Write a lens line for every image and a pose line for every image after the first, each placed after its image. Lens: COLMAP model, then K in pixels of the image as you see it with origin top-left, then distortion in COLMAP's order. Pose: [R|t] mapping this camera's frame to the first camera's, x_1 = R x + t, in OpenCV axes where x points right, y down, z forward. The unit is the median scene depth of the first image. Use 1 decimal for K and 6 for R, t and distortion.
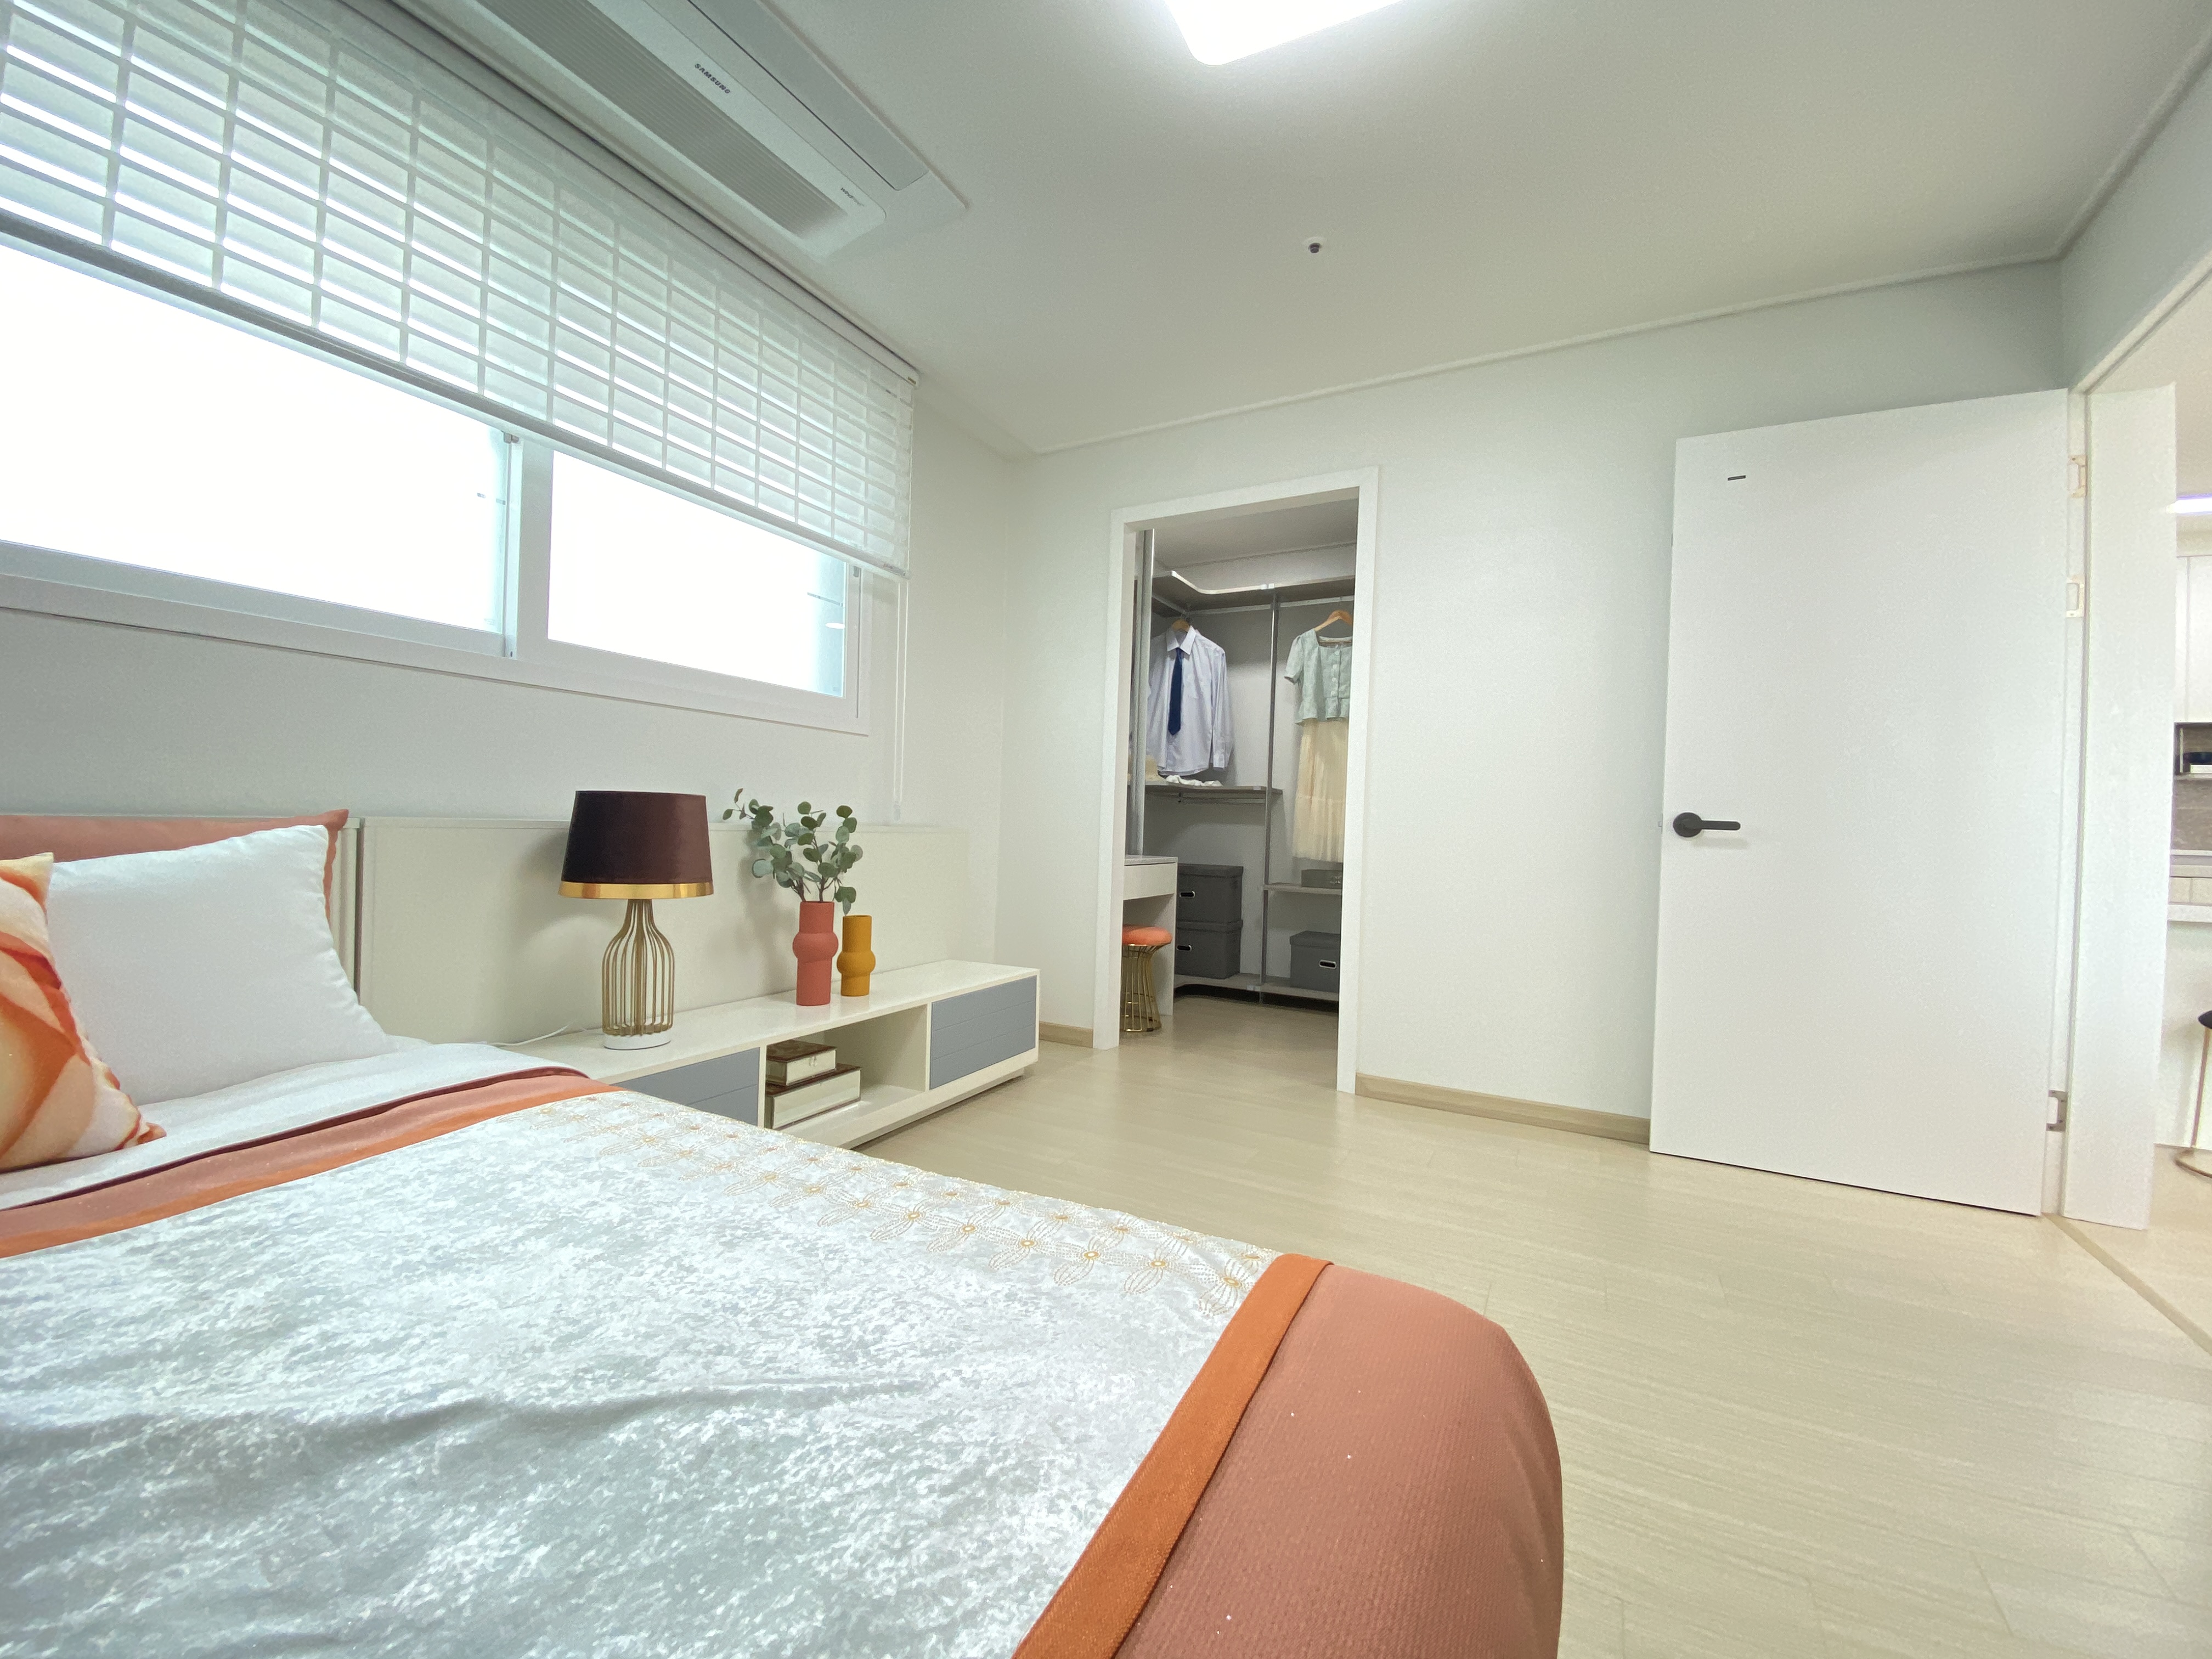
lens RADIAL K [[887.3, 0, 1069.7], [0, 887.3, 820.5], [0, 0, 1]] dist [0.002338, -0.011703]
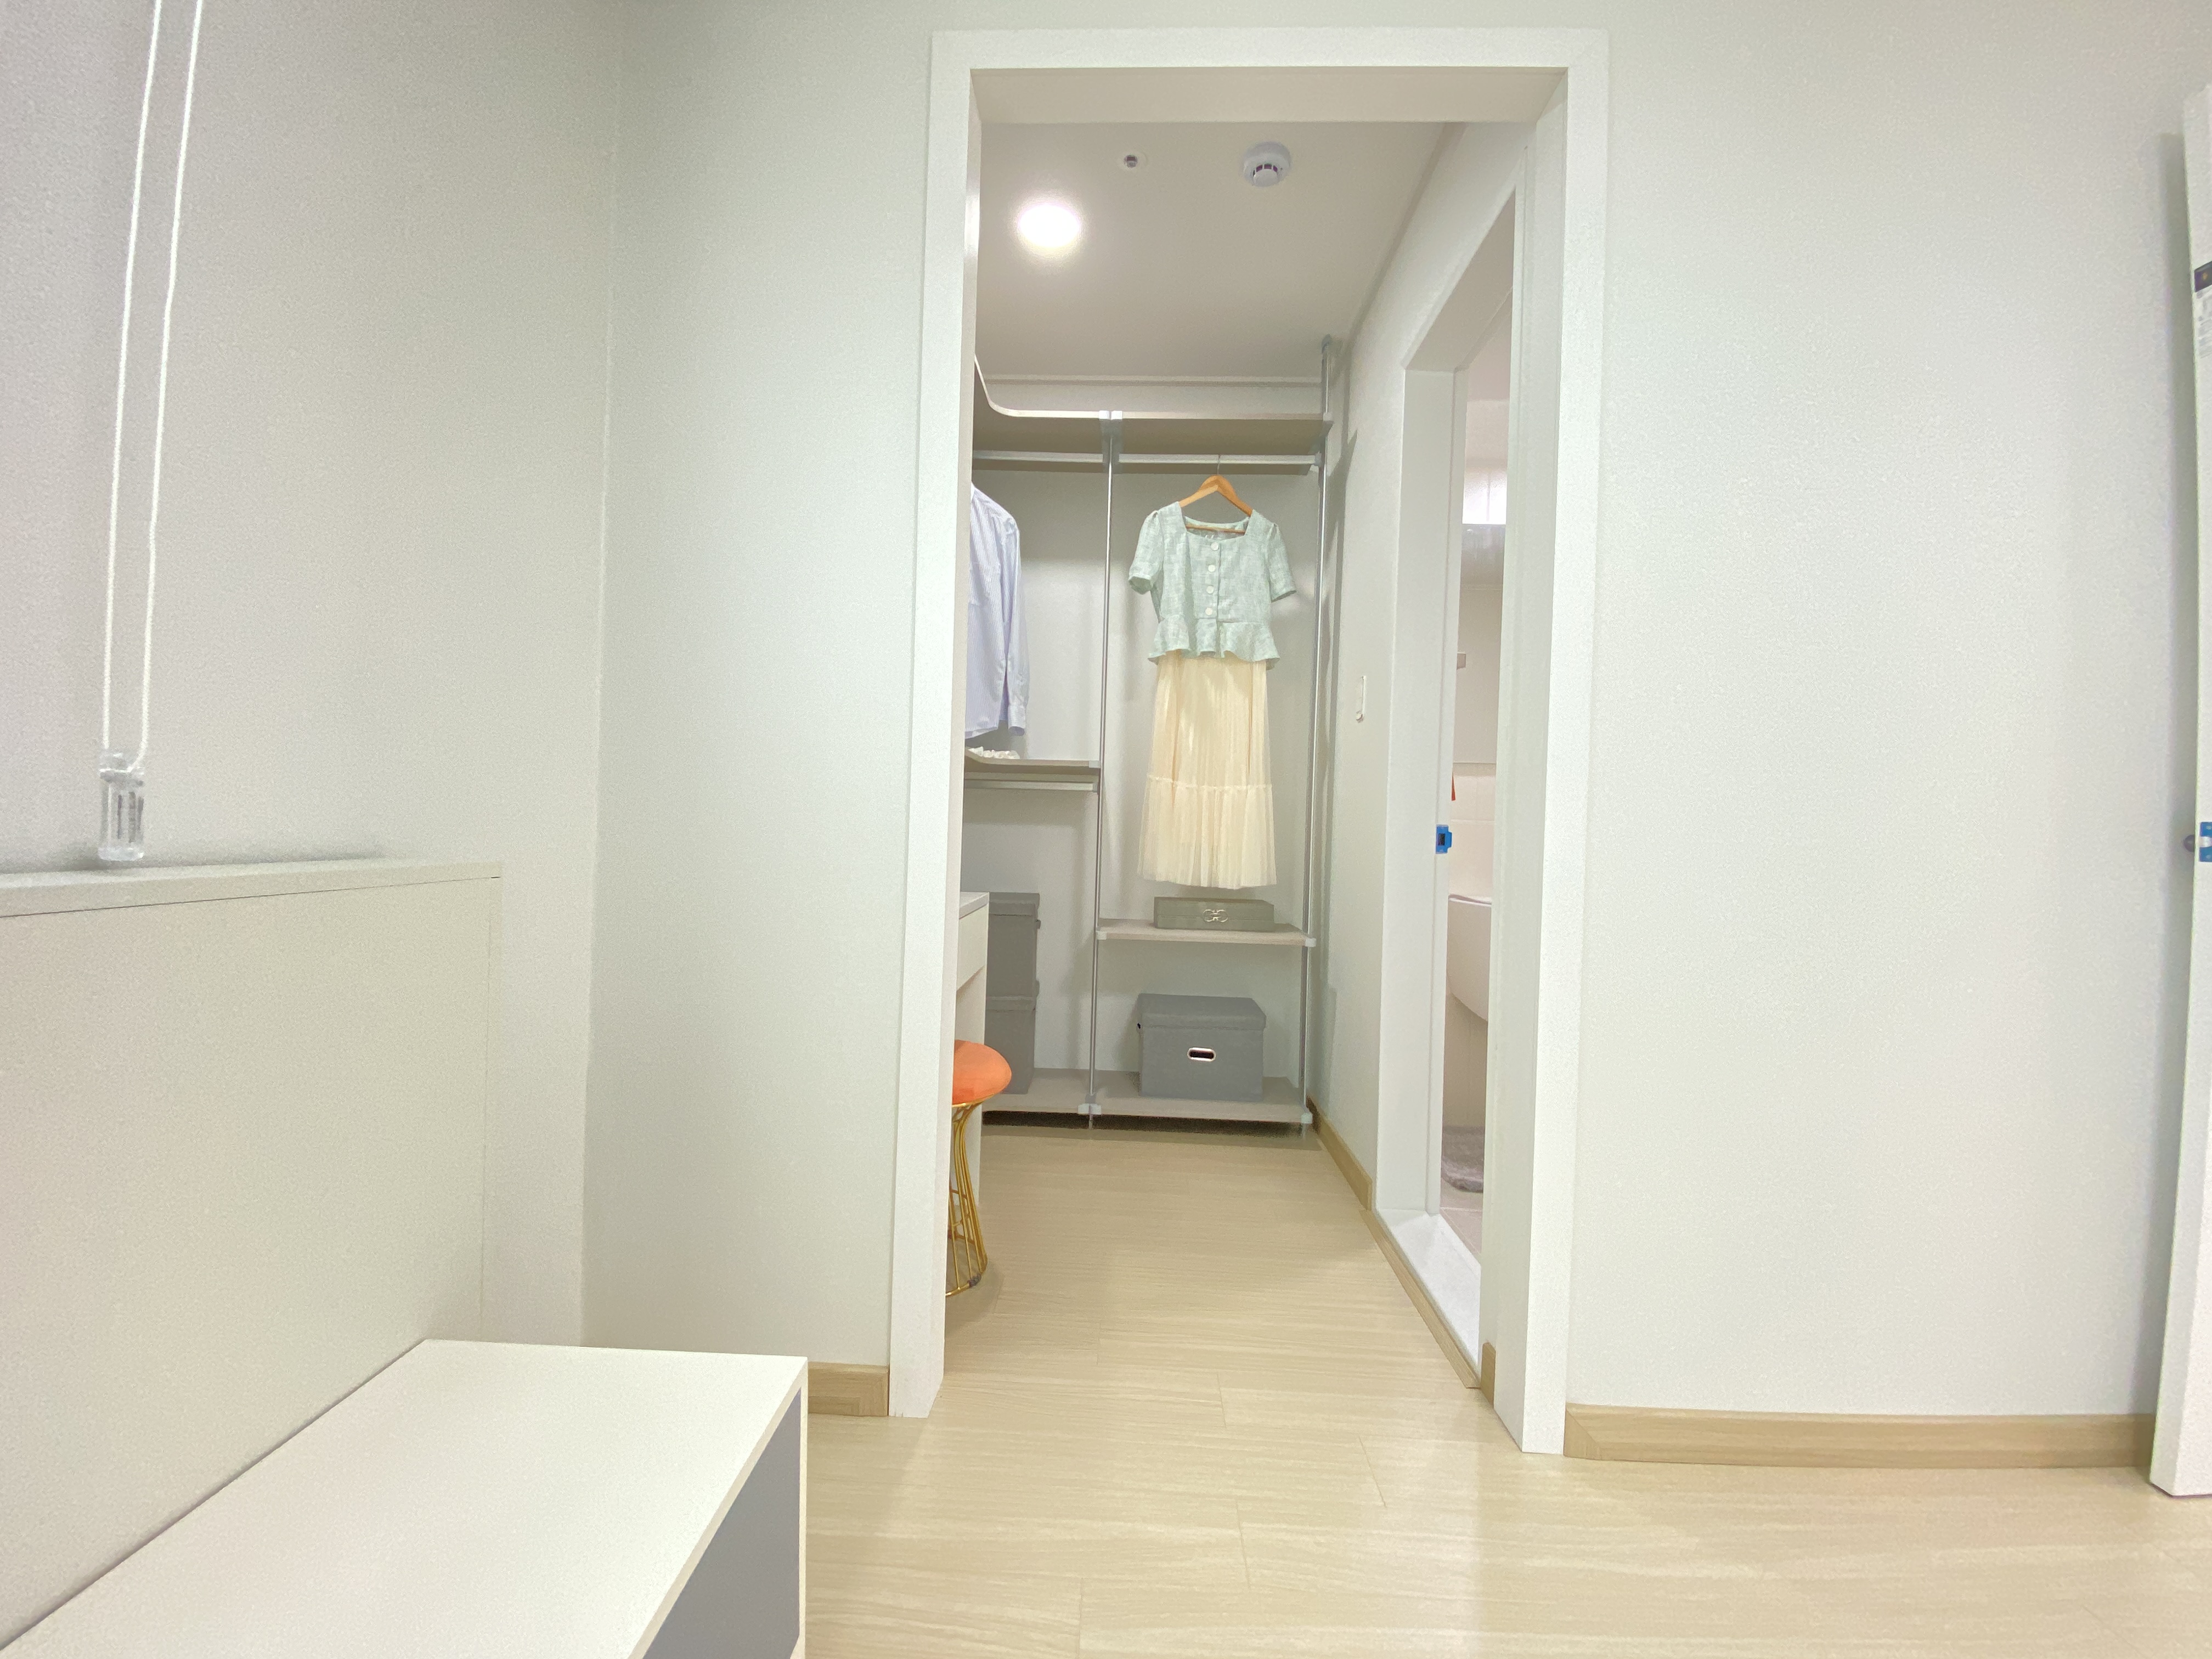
lens RADIAL K [[887.3, 0, 1085.8], [0, 887.3, 841.5], [0, 0, 1]] dist [0.002338, -0.011703]
pose [[0.895351, -0.006453, 0.445315, -0.048917], [-0.003264, 0.999773, 0.021051, 0.001498], [-0.445350, -0.020302, 0.895126, 0.465818]]
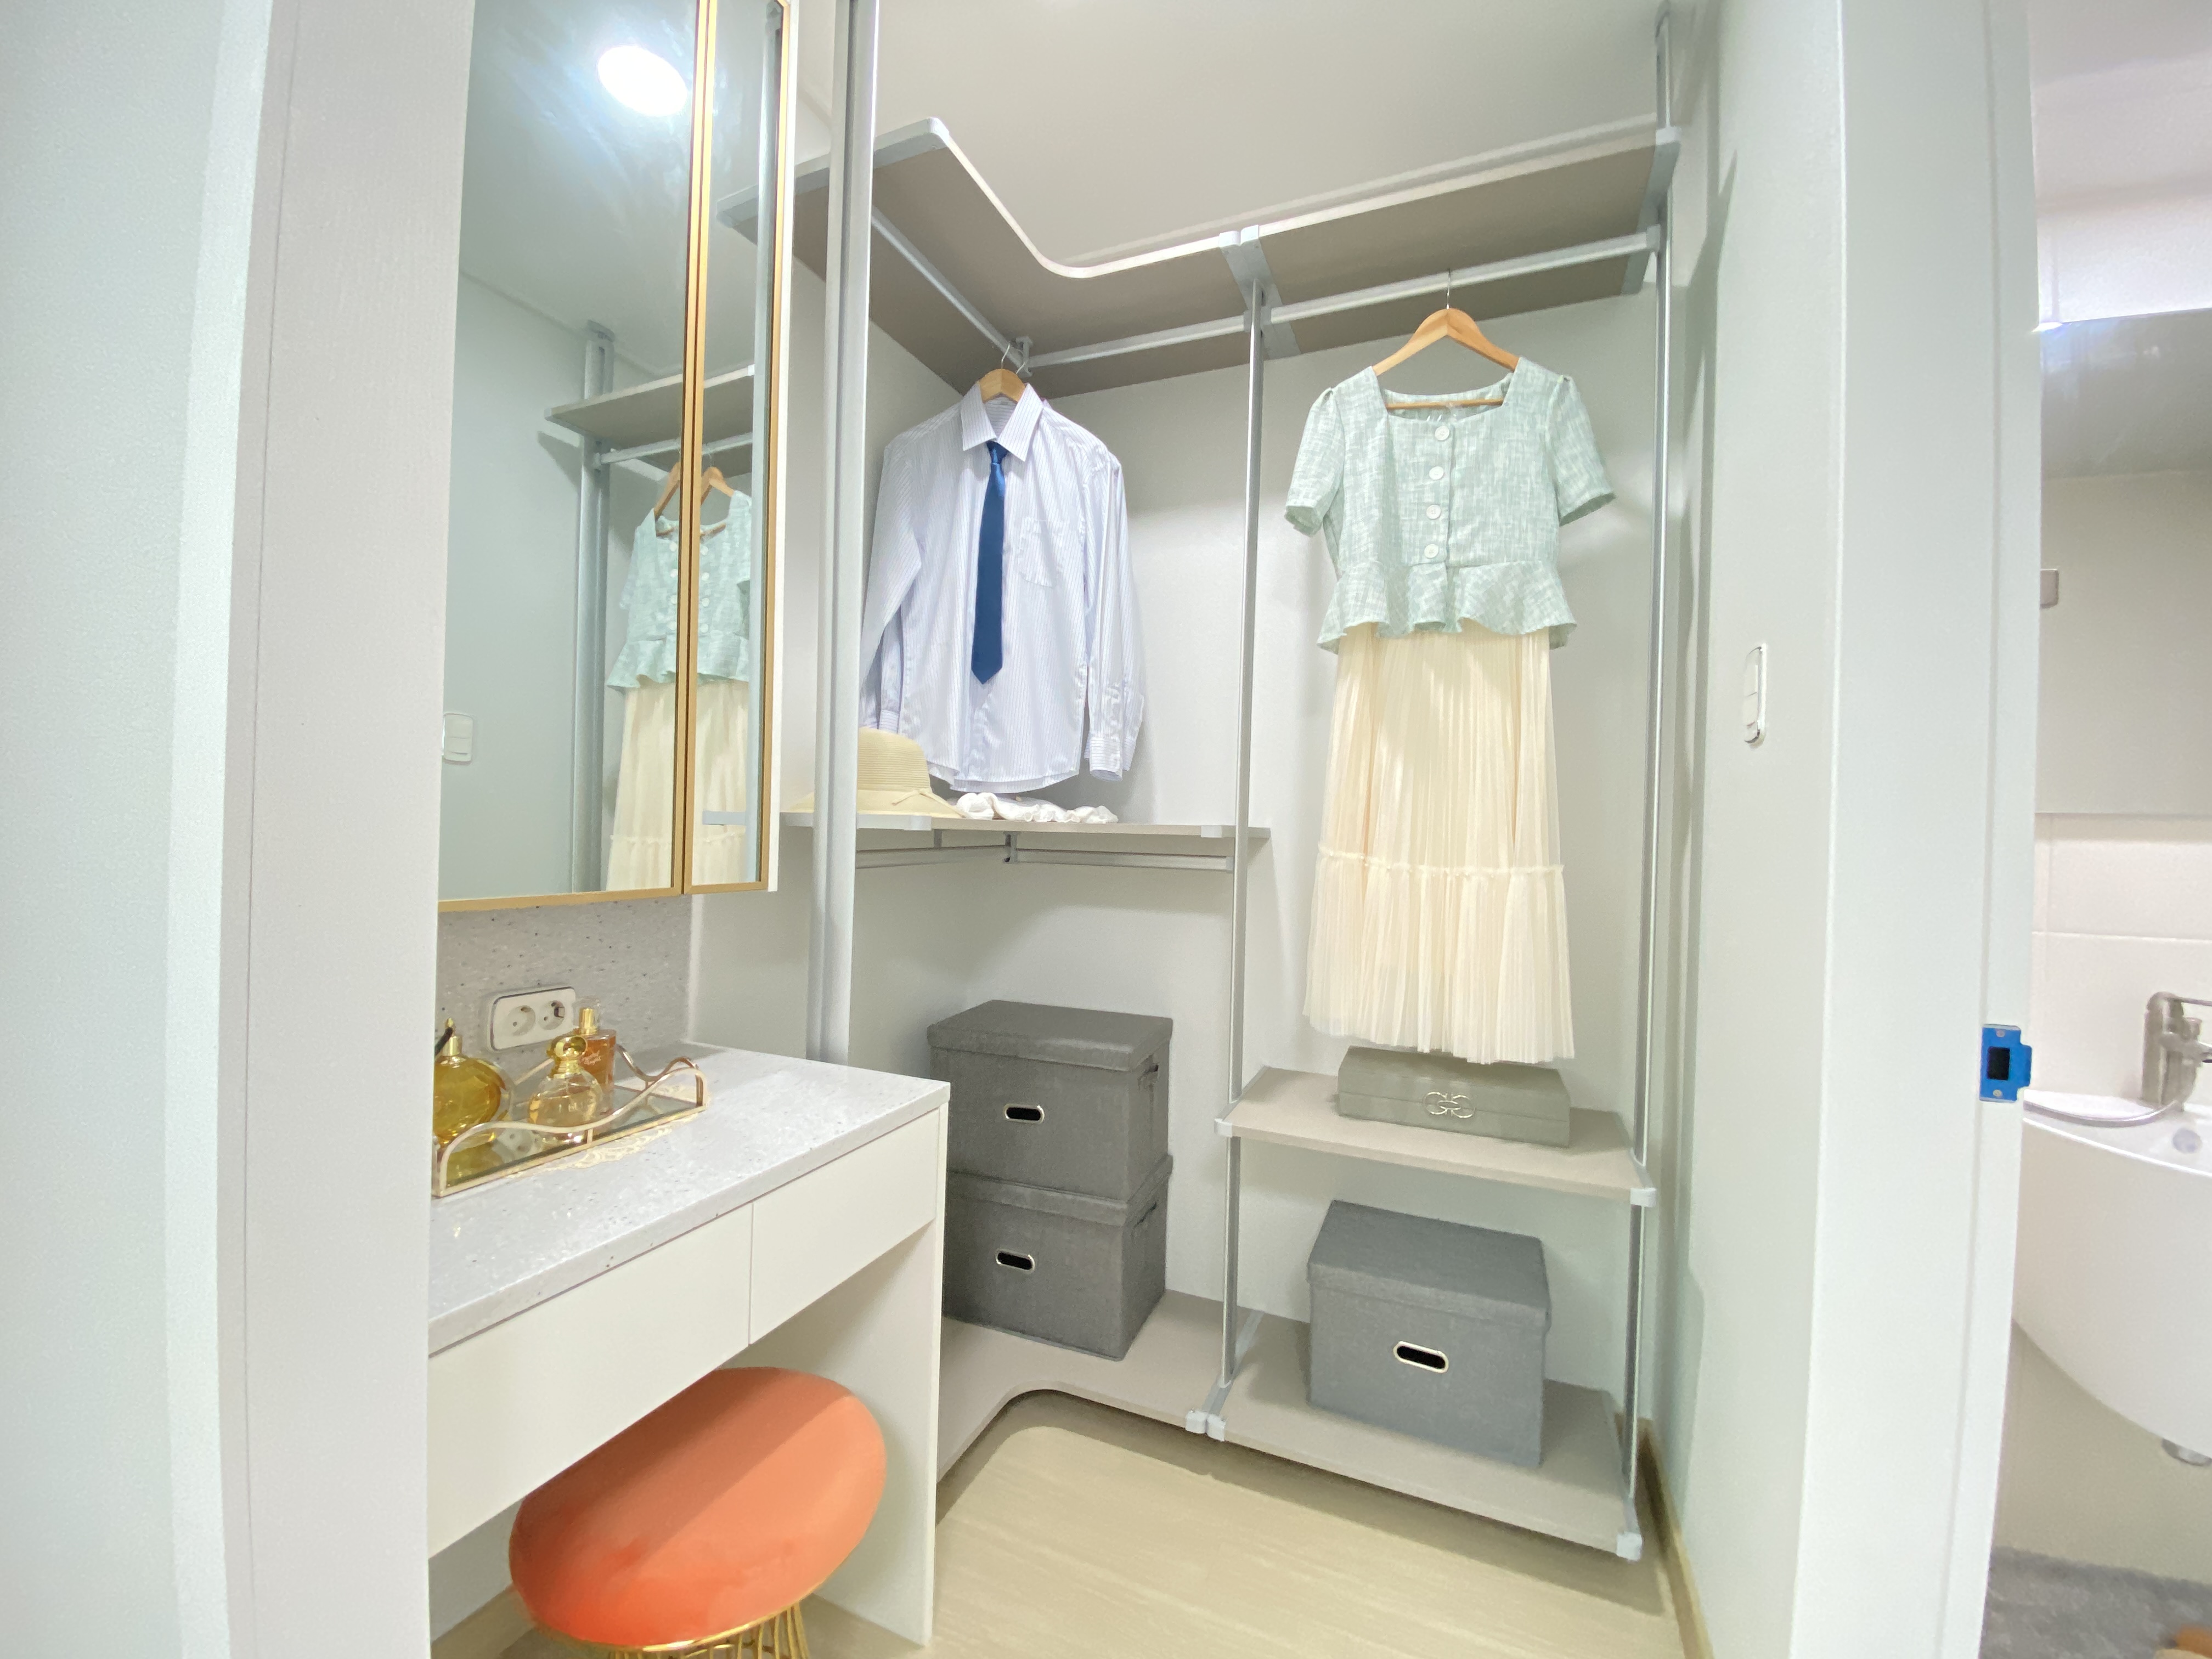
lens RADIAL K [[887.3, 0, 1097.7], [0, 887.3, 826.8], [0, 0, 1]] dist [0.002338, -0.011703]
pose [[0.995802, -0.005437, 0.091370, 0.132461], [0.005331, 0.999985, 0.001402, -0.038086], [-0.091376, -0.000909, 0.995816, 0.643035]]
